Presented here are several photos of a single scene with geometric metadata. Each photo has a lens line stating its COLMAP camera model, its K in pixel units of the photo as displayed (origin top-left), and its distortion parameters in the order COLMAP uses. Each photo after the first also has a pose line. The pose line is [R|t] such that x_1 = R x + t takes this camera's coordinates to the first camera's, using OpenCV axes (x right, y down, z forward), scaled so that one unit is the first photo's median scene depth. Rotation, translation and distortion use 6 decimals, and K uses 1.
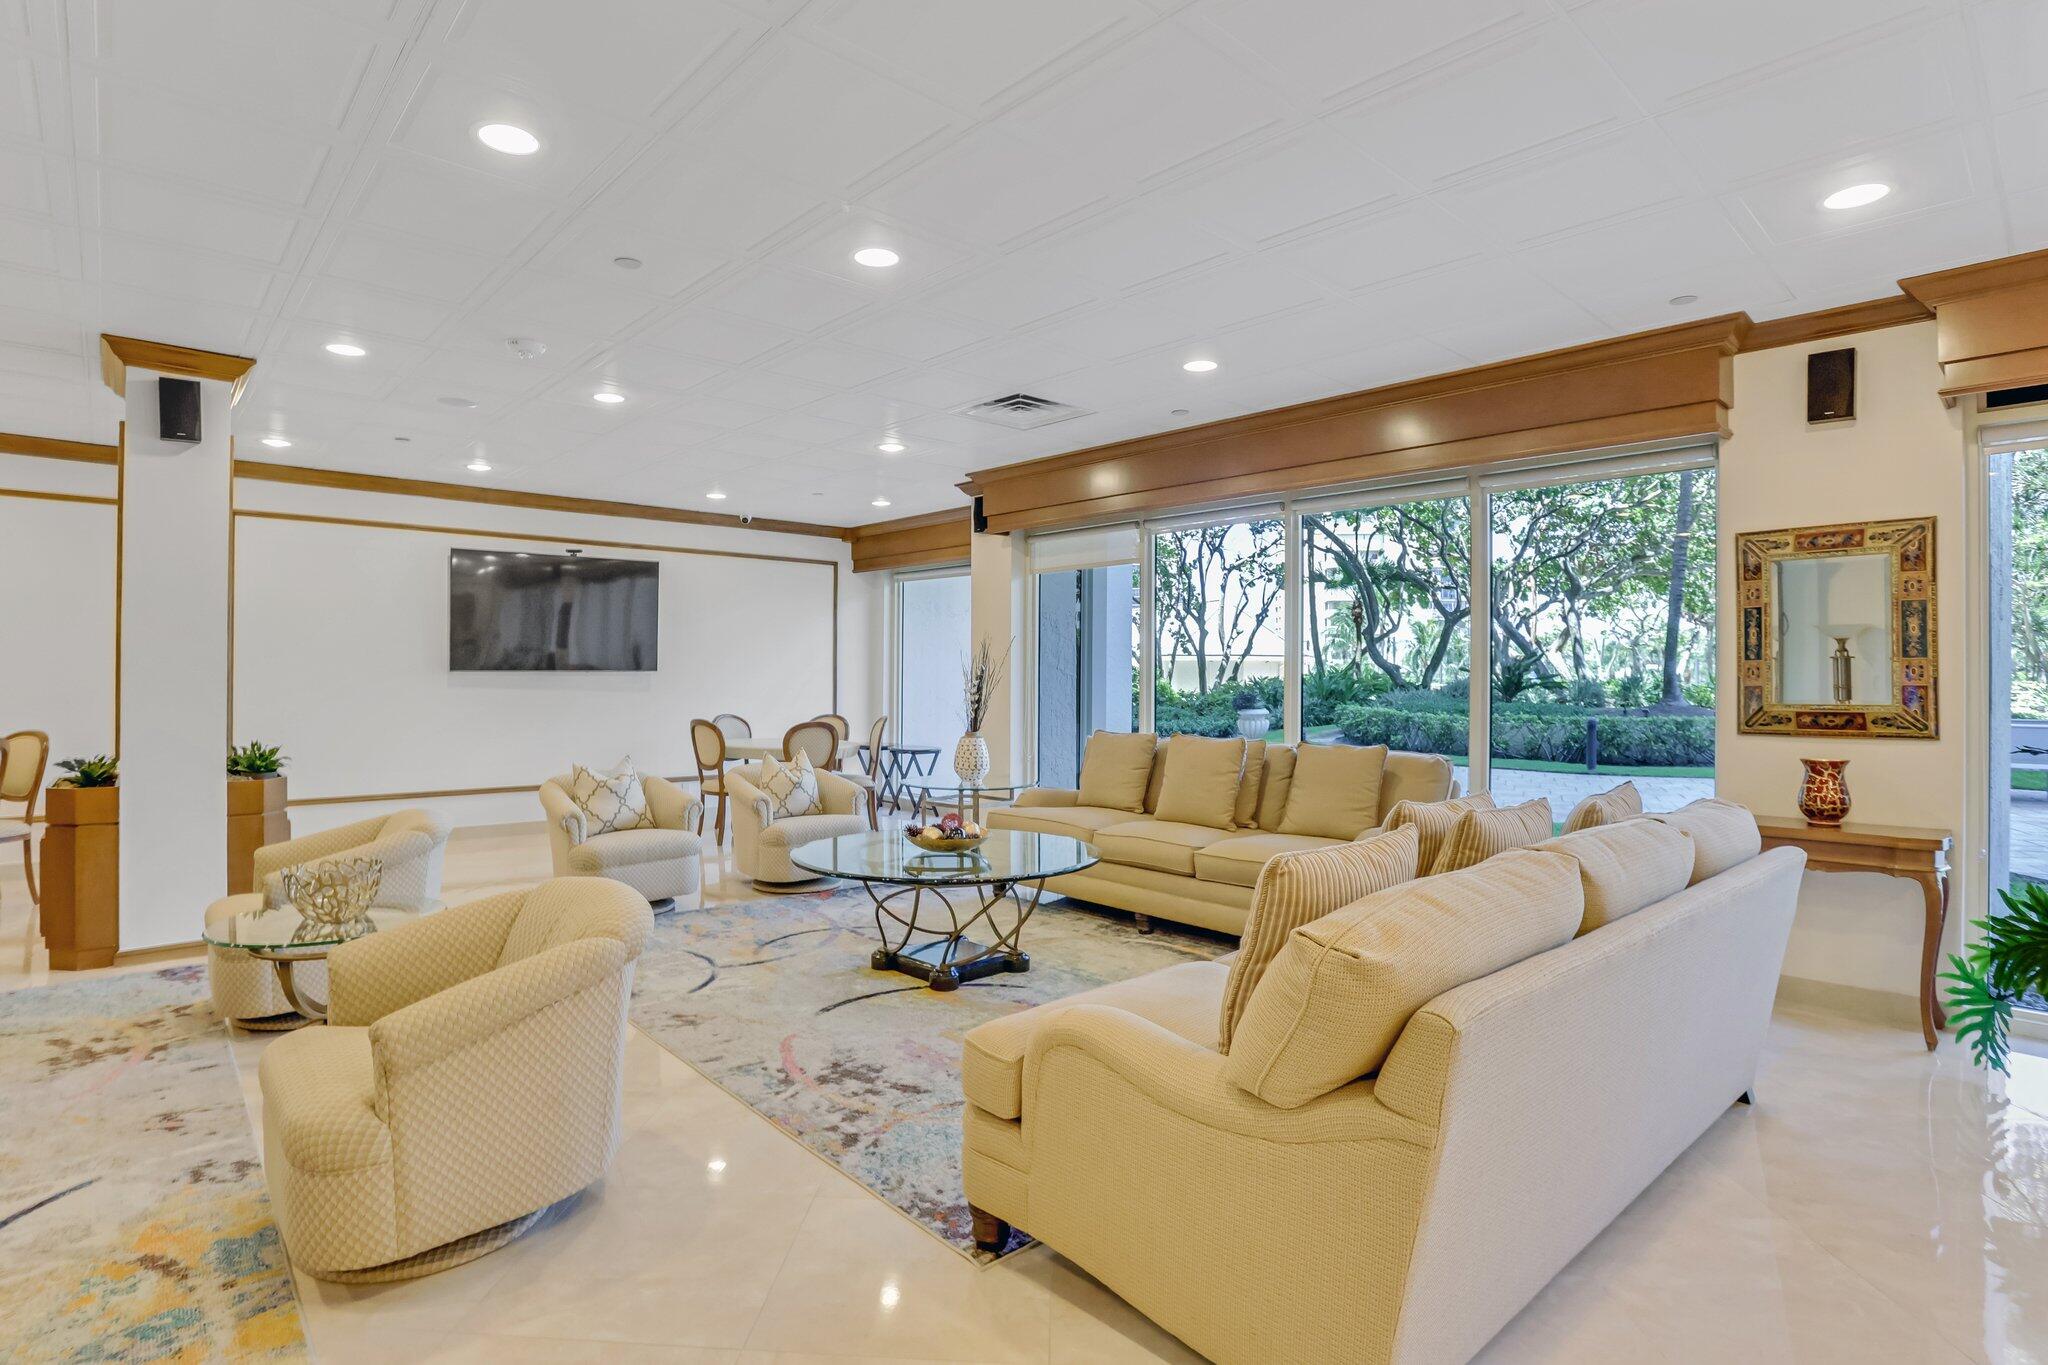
lens RADIAL K [[1011.1, 0, 1024.0], [0, 1011.1, 682.5], [0, 0, 1]] dist [0.000285, 0.040801]
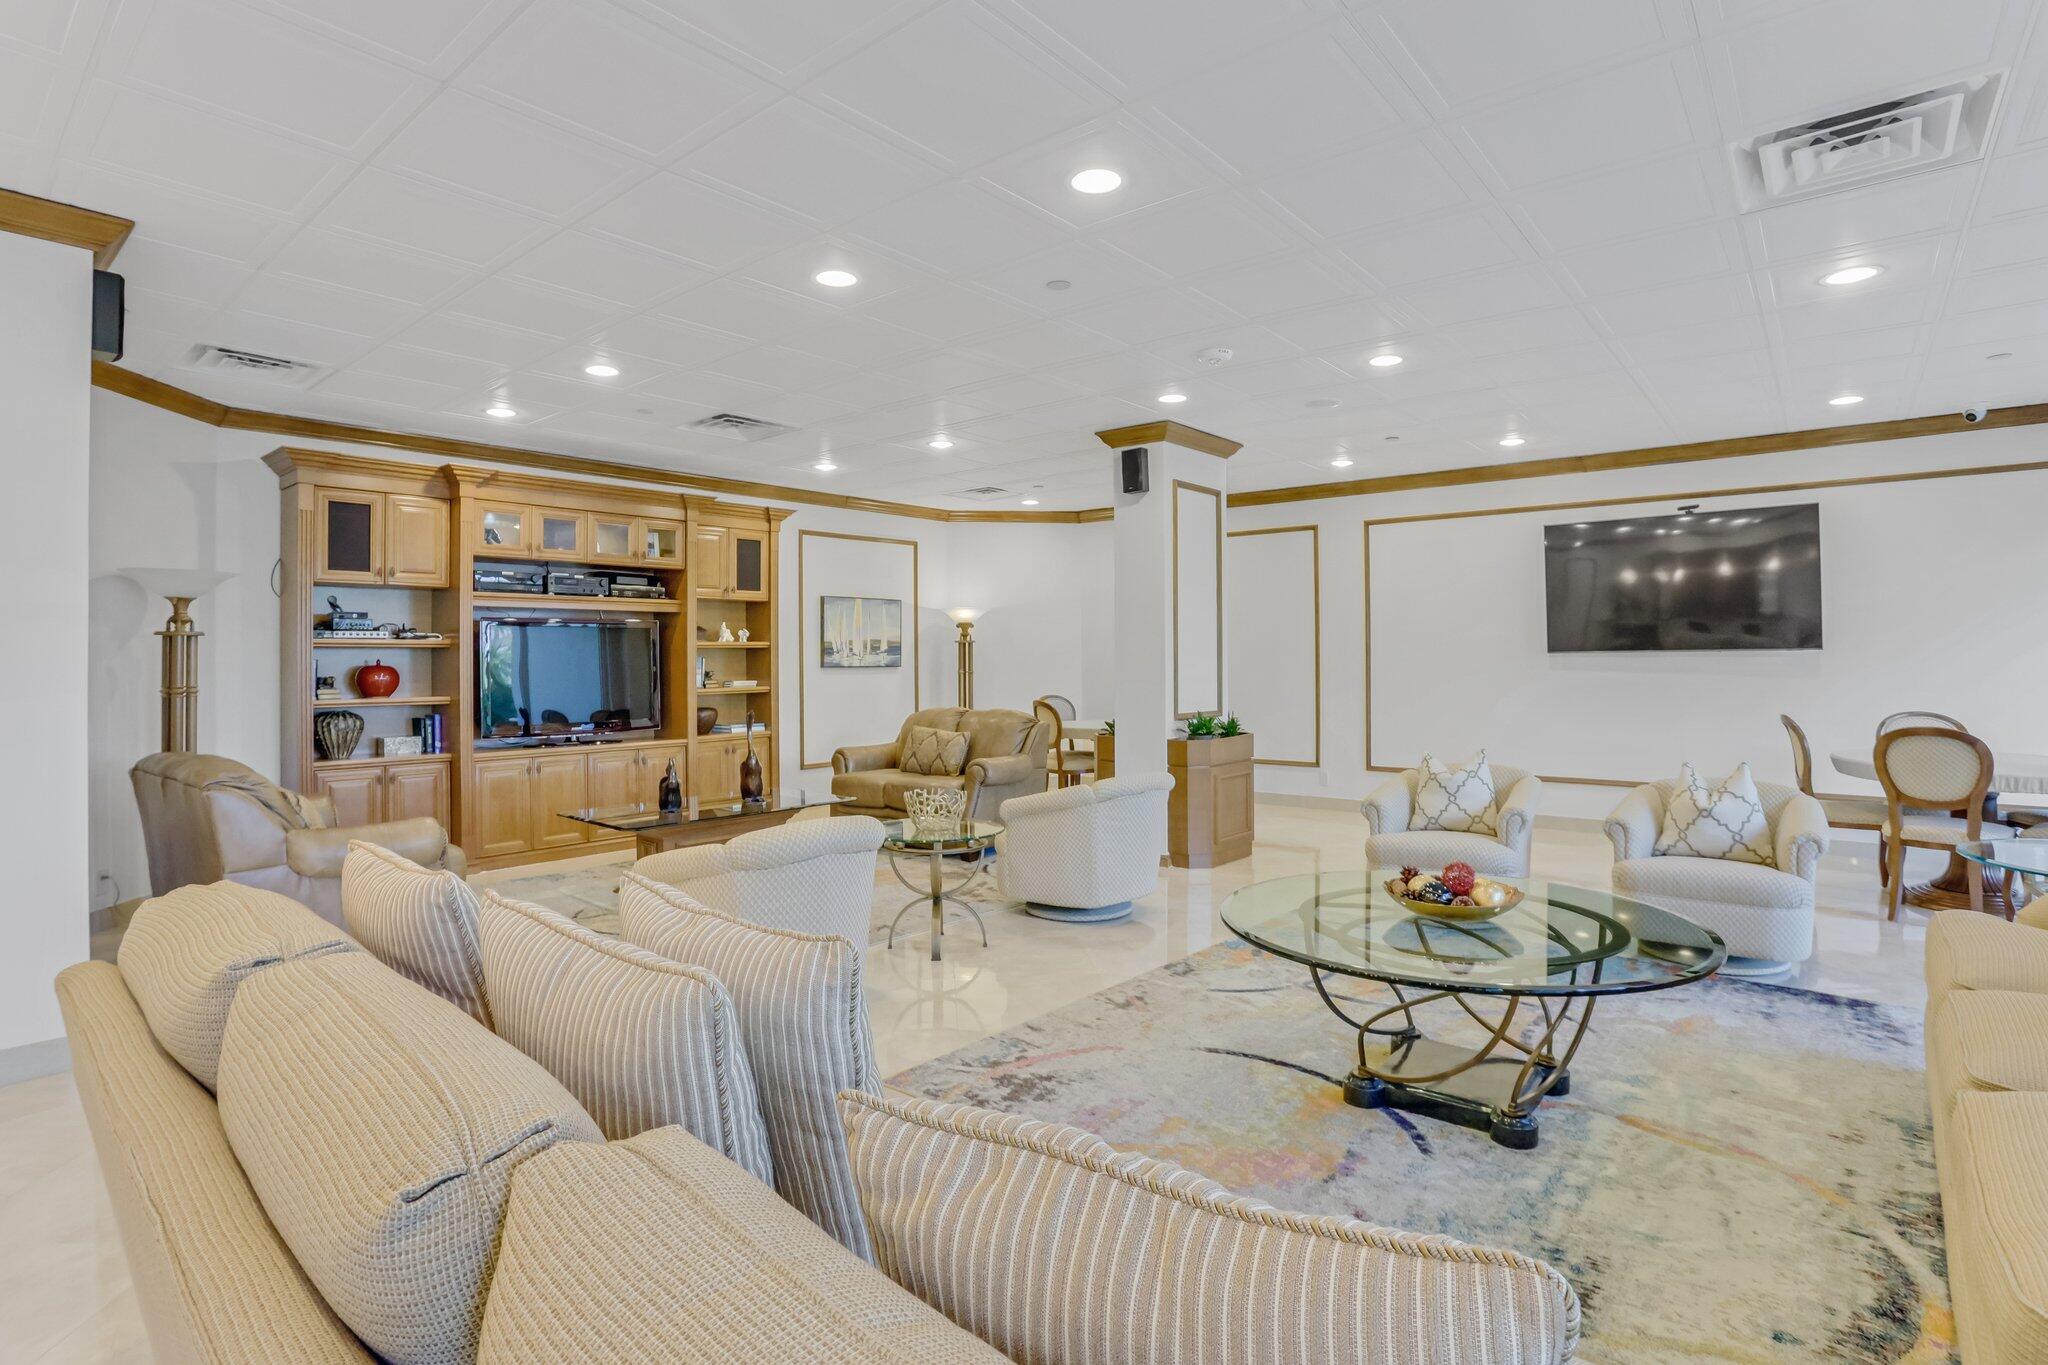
lens RADIAL K [[1038.5, 0, 1009.1], [0, 1038.5, 629.7], [0, 0, 1]] dist [-0.073294, 0.046488]
pose [[0.161291, -0.029694, -0.986460, 0.571241], [-0.005305, 0.999507, -0.030954, -0.000792], [0.986893, 0.010226, 0.161054, 0.625026]]
